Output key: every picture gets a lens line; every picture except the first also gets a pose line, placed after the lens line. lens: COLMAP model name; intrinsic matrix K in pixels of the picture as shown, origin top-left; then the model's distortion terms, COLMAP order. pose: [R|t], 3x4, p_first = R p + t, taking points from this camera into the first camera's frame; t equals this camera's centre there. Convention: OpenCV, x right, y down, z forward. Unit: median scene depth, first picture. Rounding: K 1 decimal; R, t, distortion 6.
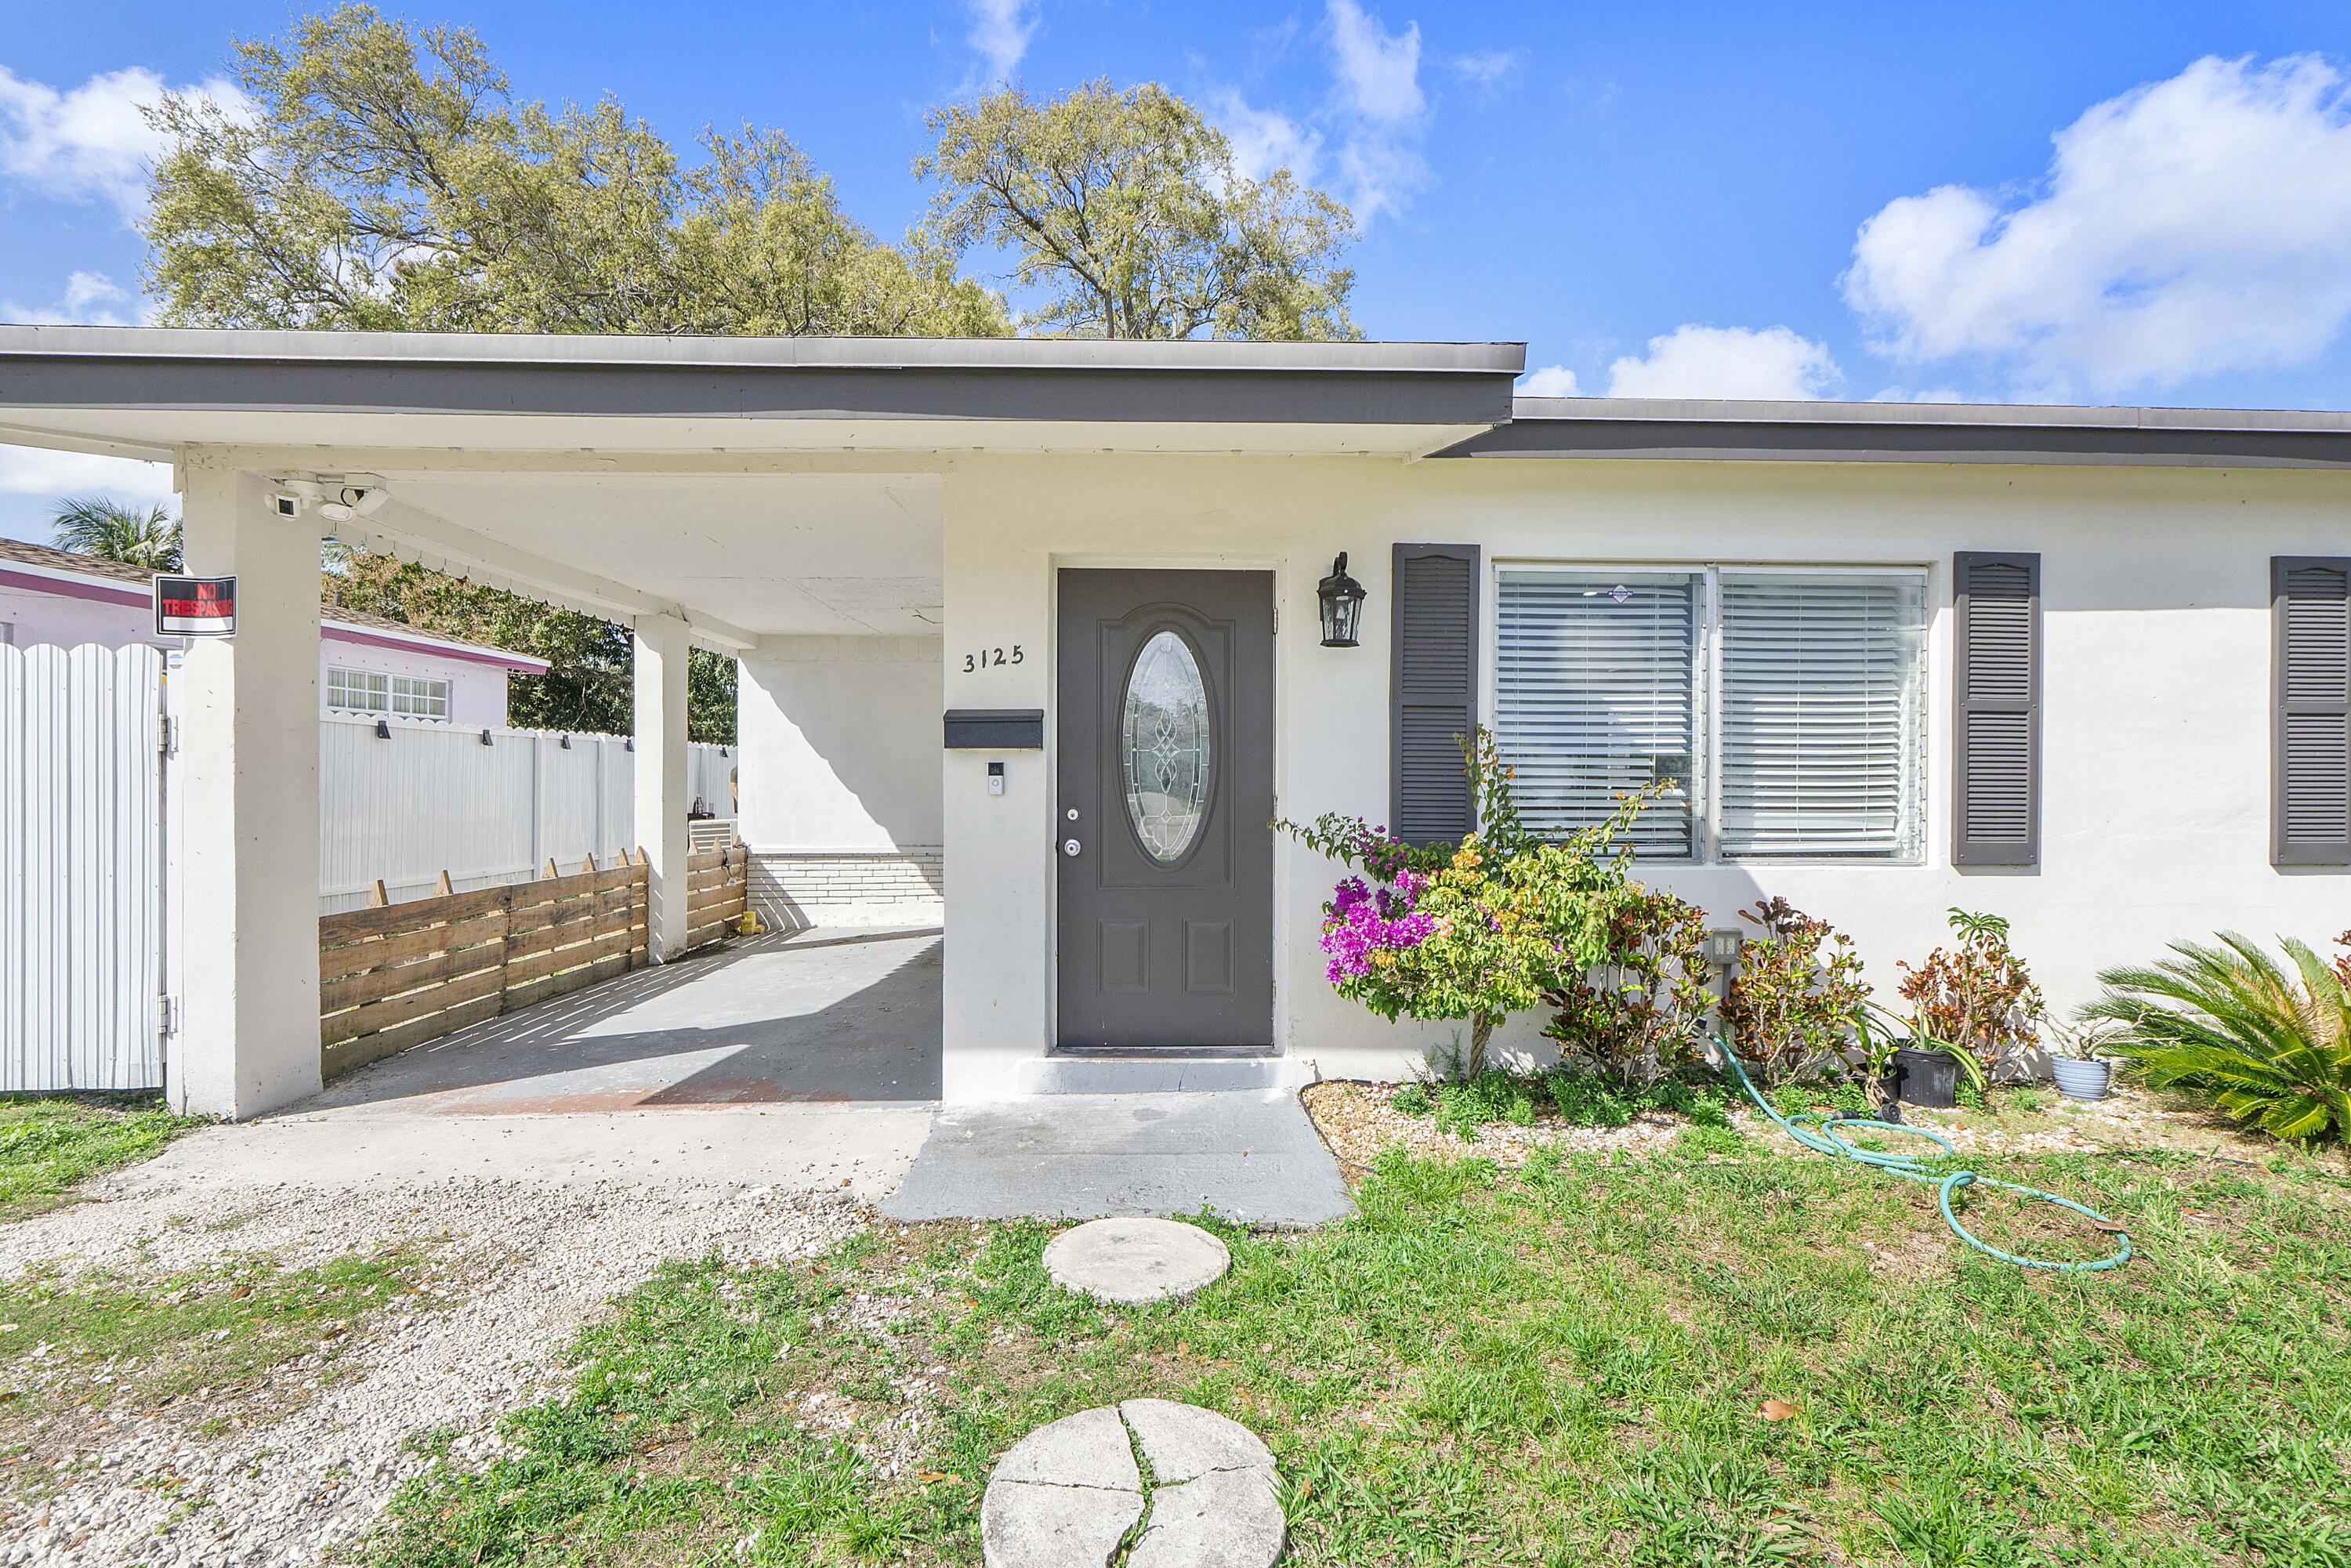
lens RADIAL K [[996.4, 0, 1178.8], [0, 996.4, 779.2], [0, 0, 1]] dist [-0.003617, -0.001430]
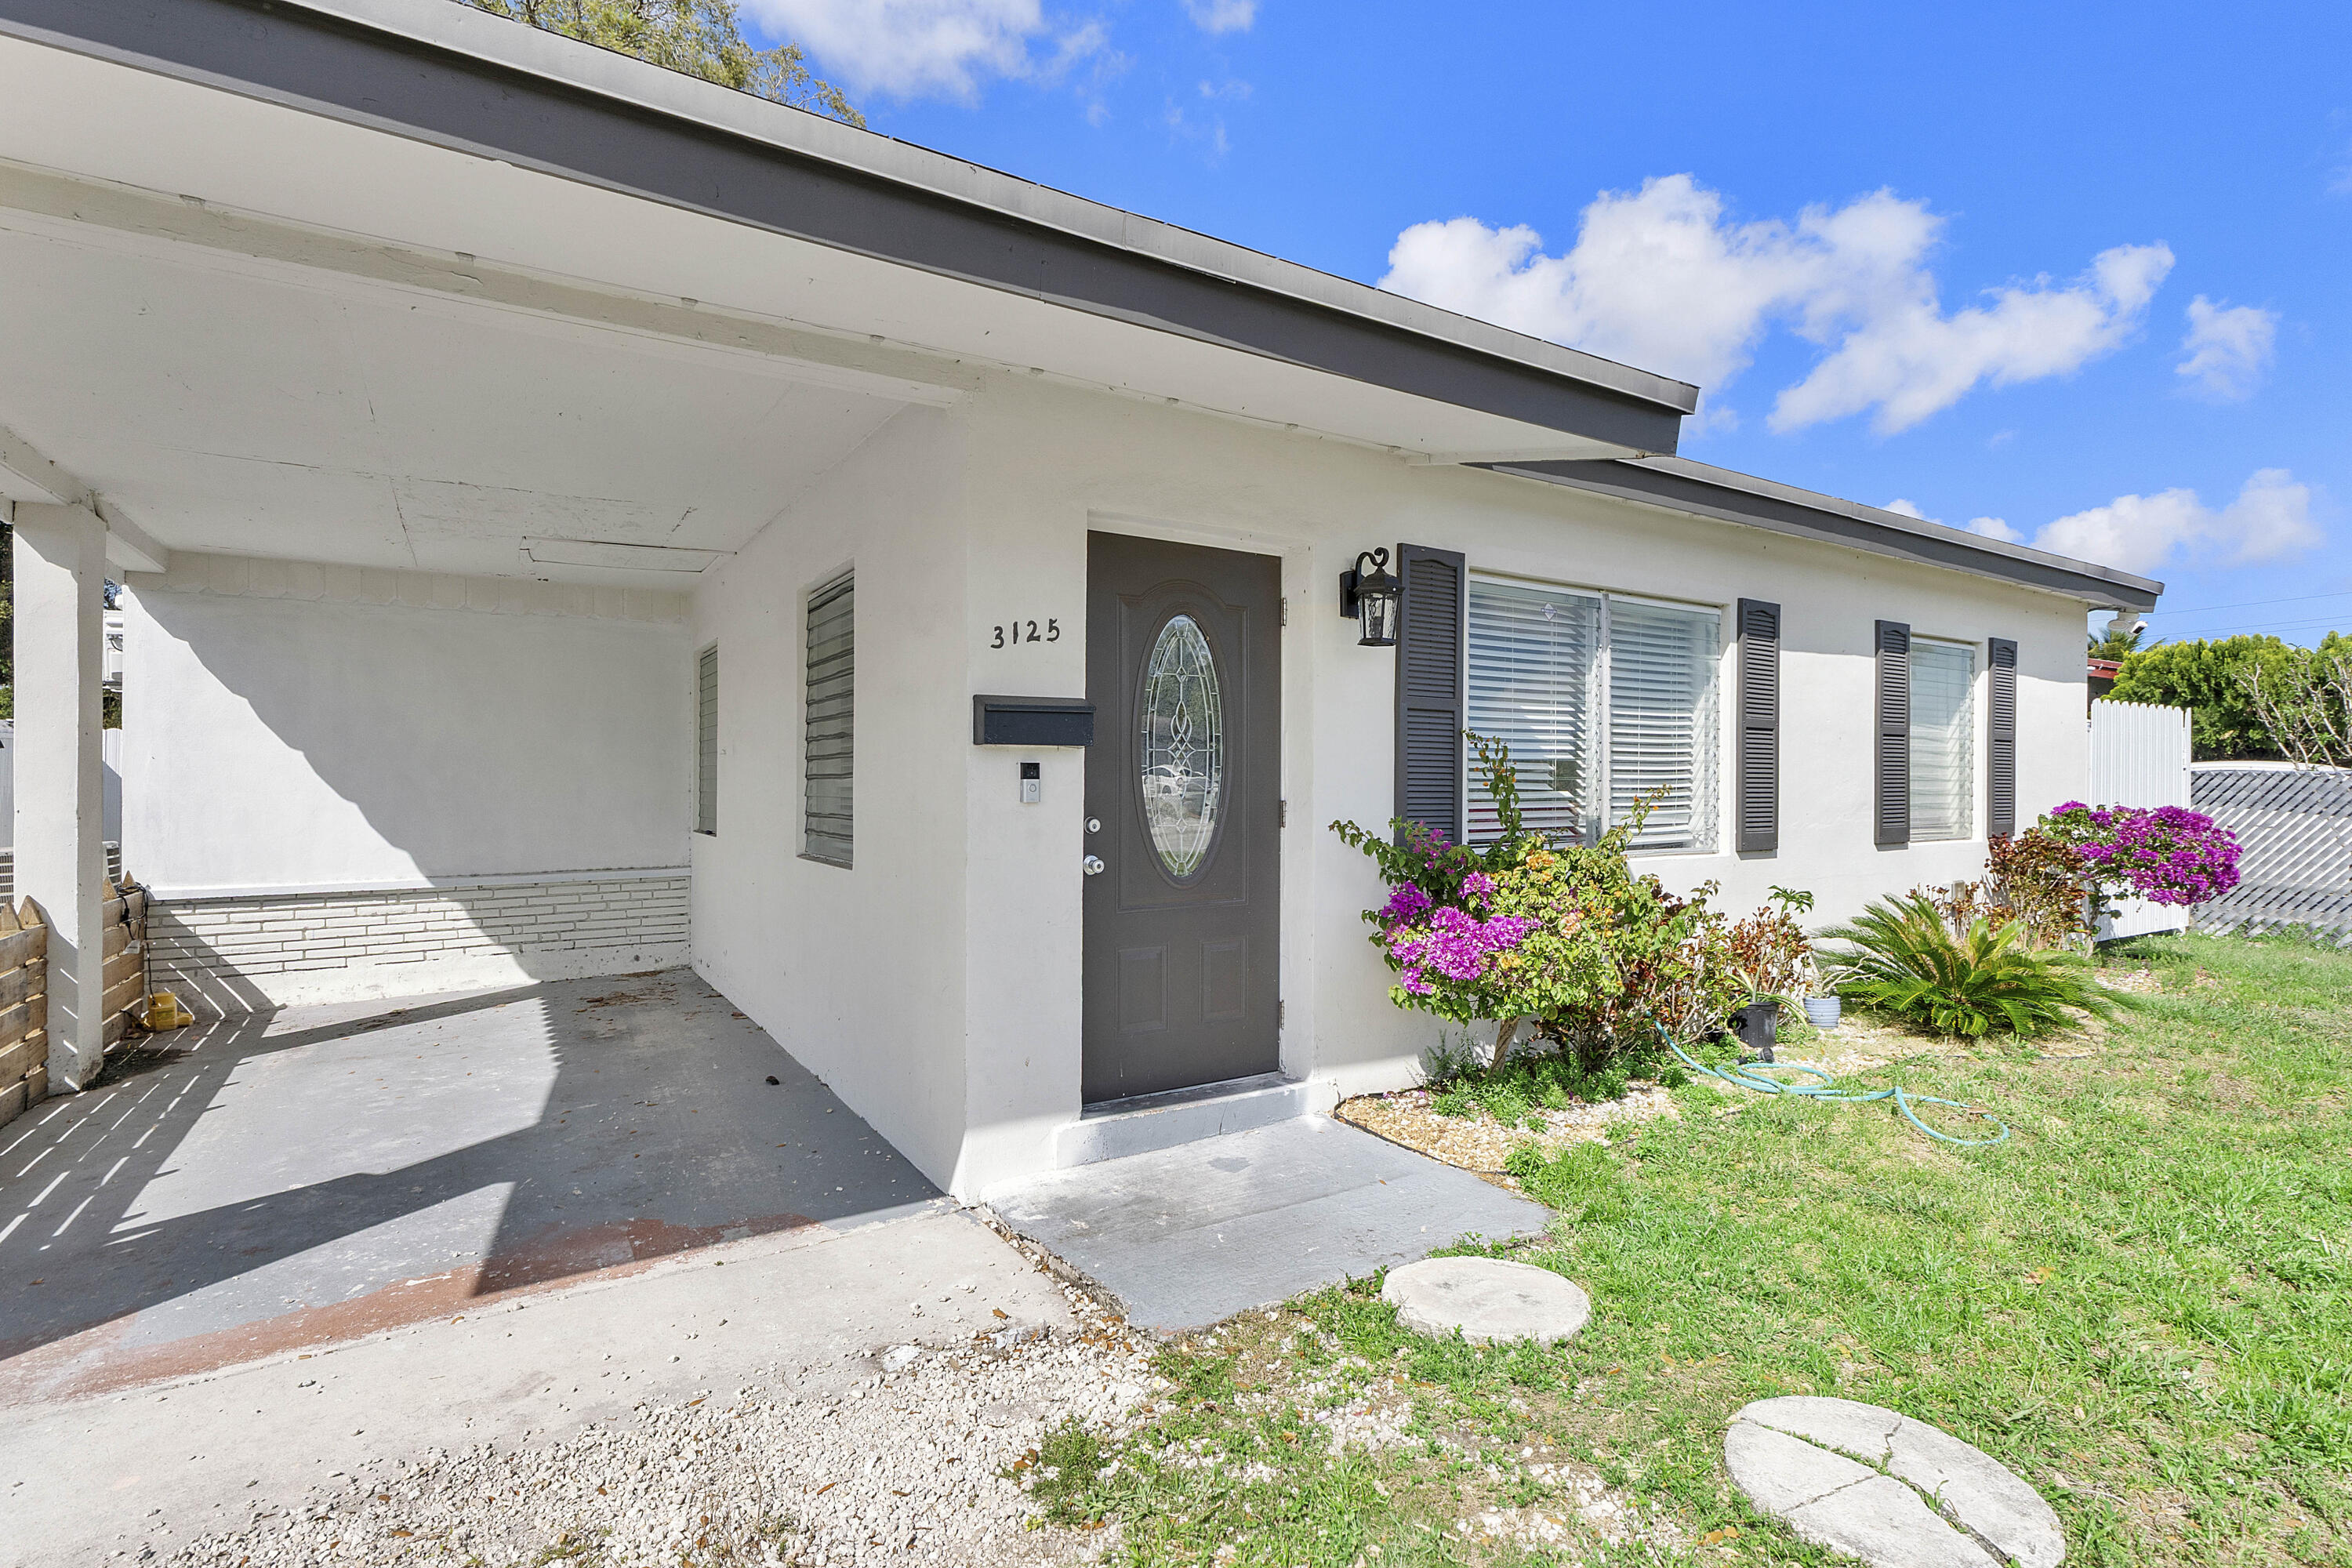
lens RADIAL K [[1126.1, 0, 1174.2], [0, 1126.1, 782.9], [0, 0, 1]] dist [-0.004776, -0.000455]
pose [[0.859060, -0.001670, 0.511873, -0.539084], [-0.000427, 0.999992, 0.003980, -0.004162], [-0.511875, -0.003638, 0.859052, 0.158169]]
